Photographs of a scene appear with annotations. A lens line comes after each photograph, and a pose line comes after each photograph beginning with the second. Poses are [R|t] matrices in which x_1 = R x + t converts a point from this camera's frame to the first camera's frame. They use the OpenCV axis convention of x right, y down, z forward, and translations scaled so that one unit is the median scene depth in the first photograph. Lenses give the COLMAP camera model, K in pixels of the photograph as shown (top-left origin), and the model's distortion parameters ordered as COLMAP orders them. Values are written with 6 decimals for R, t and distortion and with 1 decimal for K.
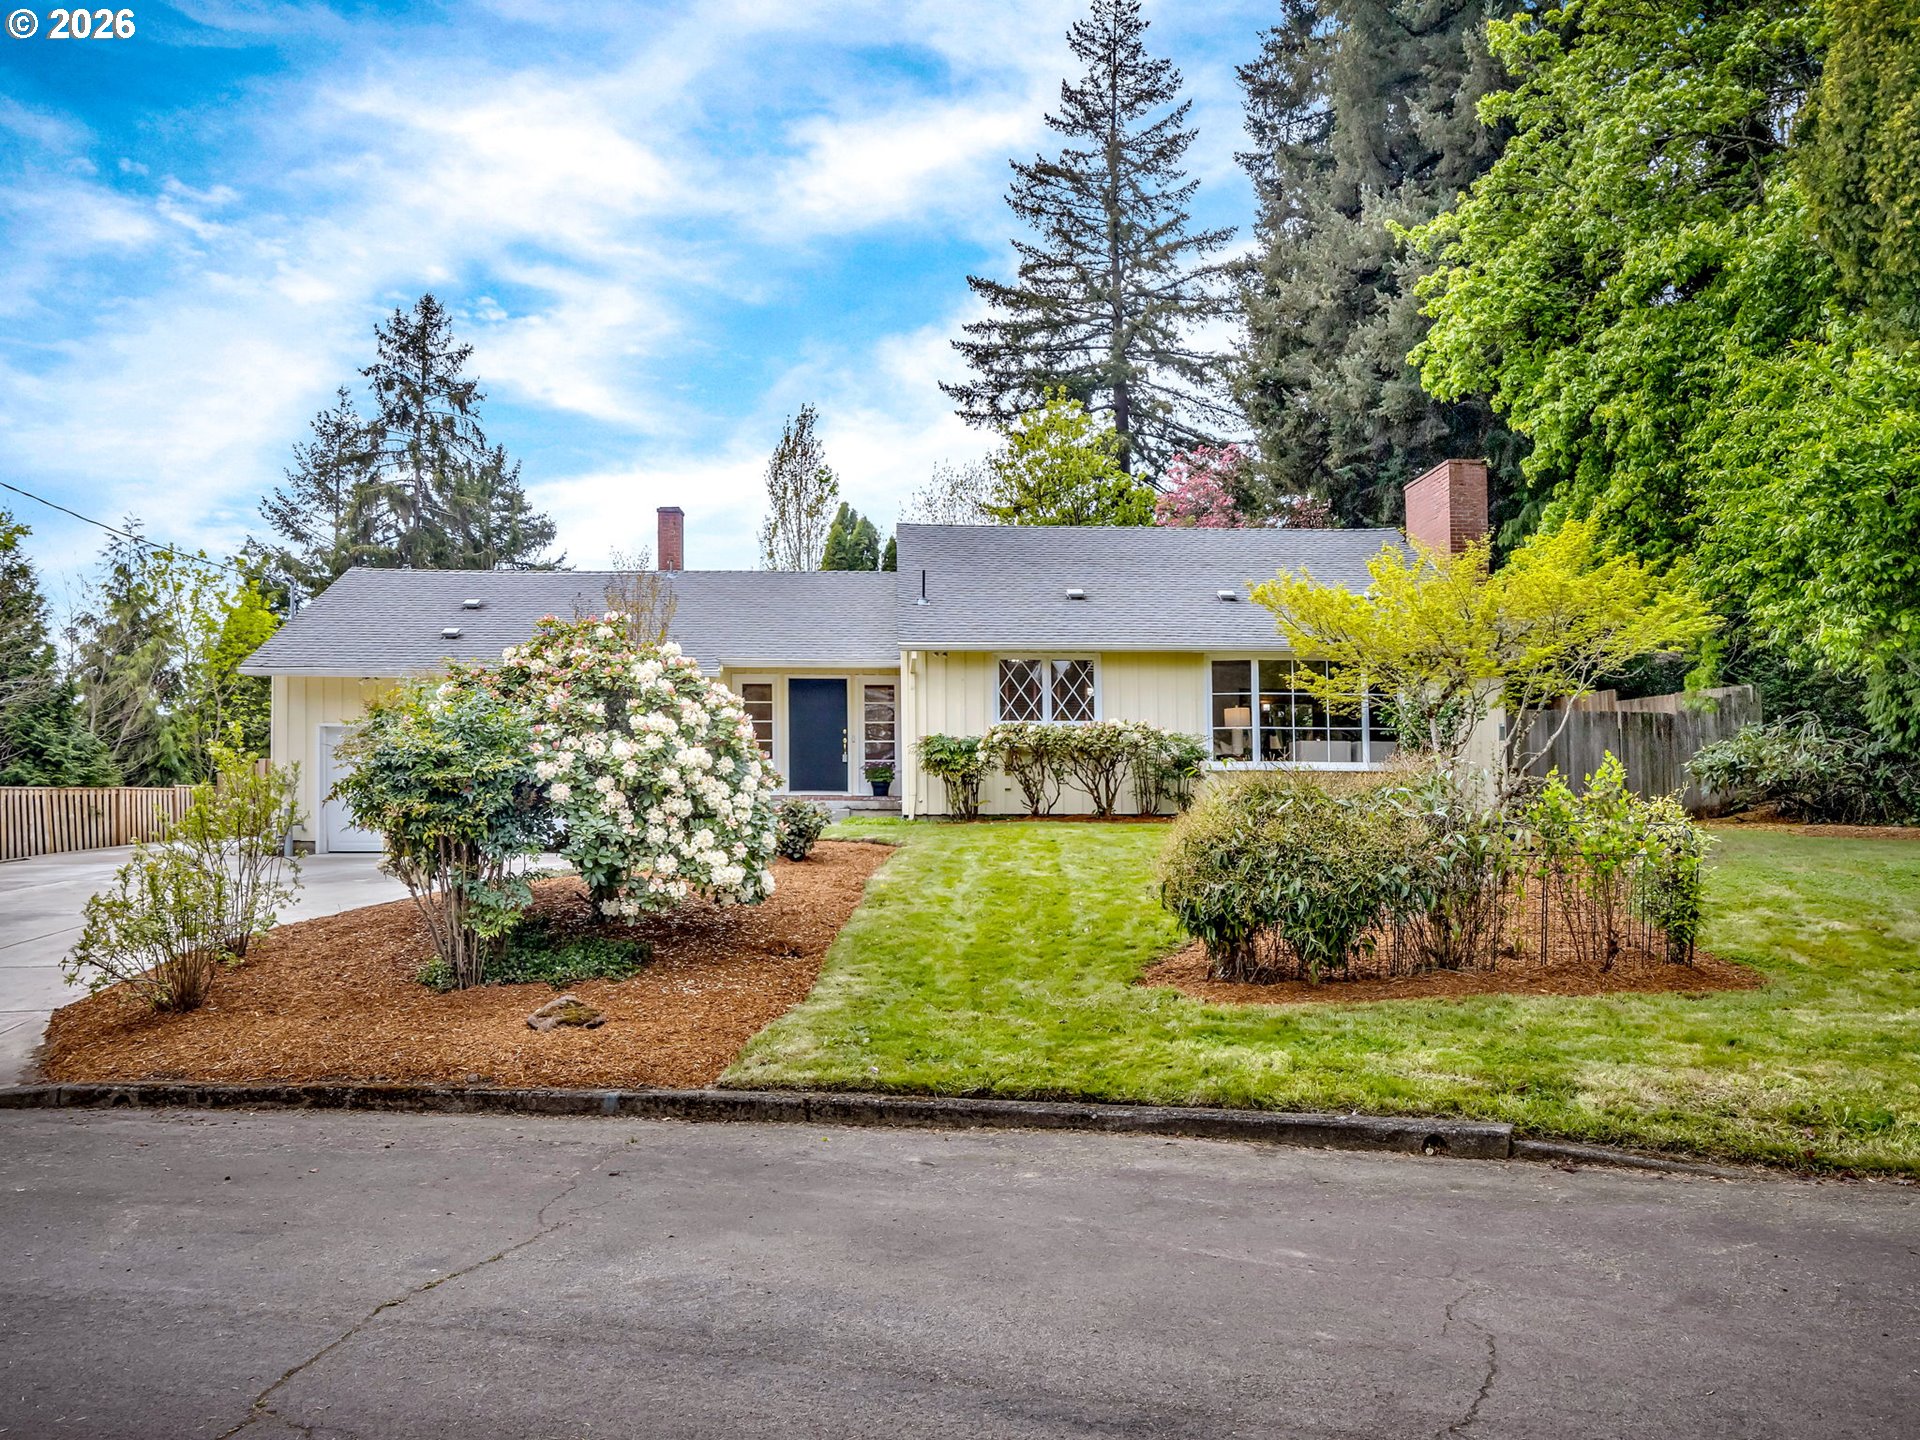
lens RADIAL K [[1048.8, 0, 959.9], [0, 1048.8, 713.2], [0, 0, 1]] dist [0.002469, 0.000469]
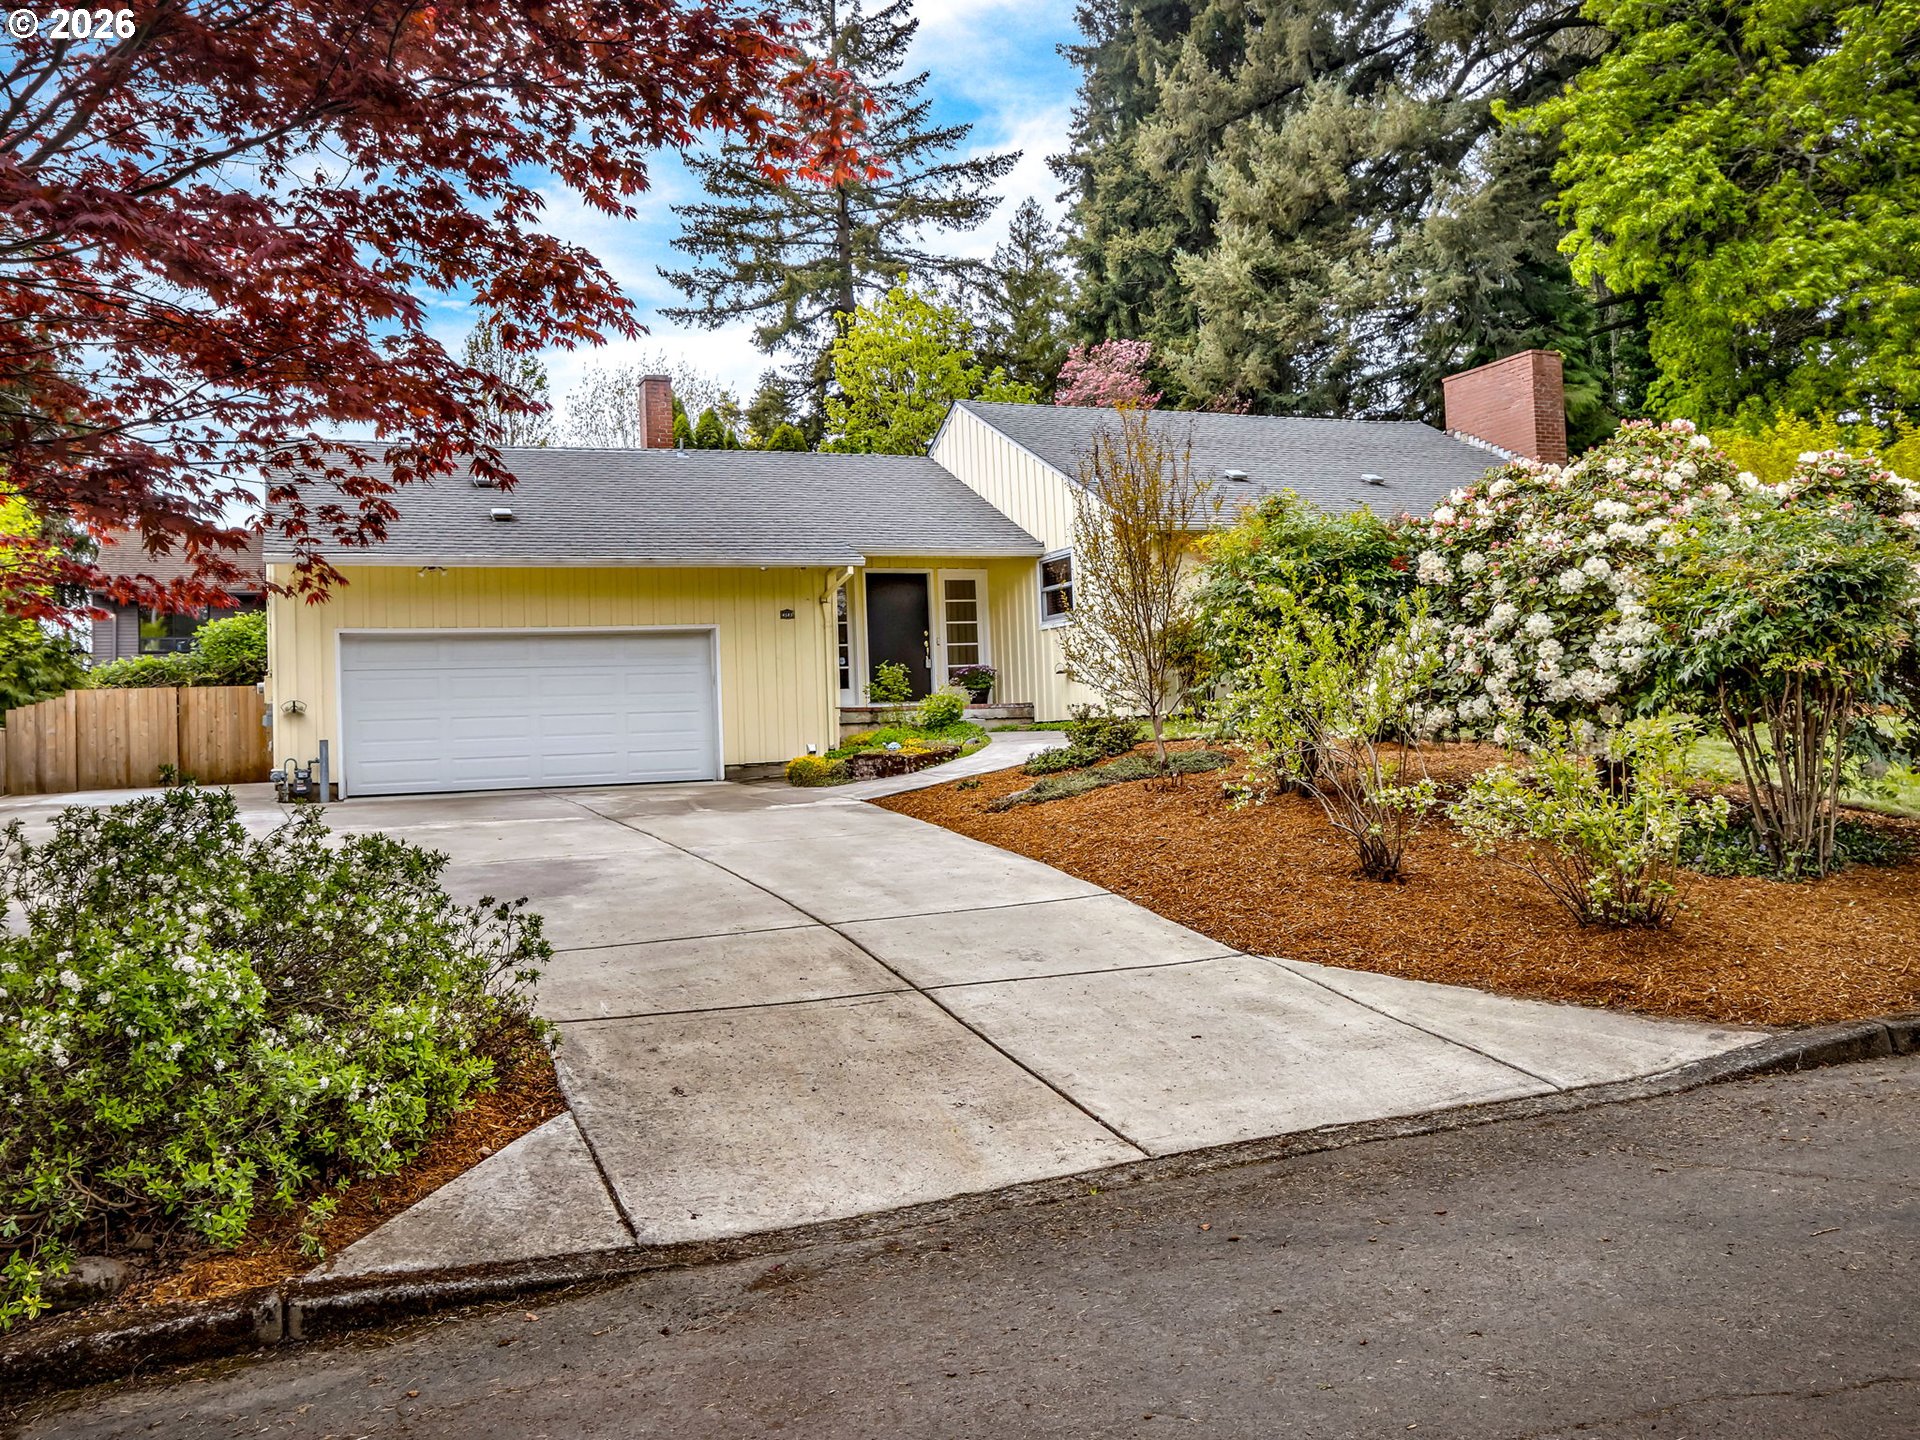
lens RADIAL K [[1048.8, 0, 959.9], [0, 1048.8, 713.2], [0, 0, 1]] dist [0.002469, 0.000469]
pose [[0.960211, -0.045212, 0.275591, -0.336454], [0.022401, 0.996098, 0.085363, 0.011210], [-0.278375, -0.075793, 0.957477, 0.111829]]
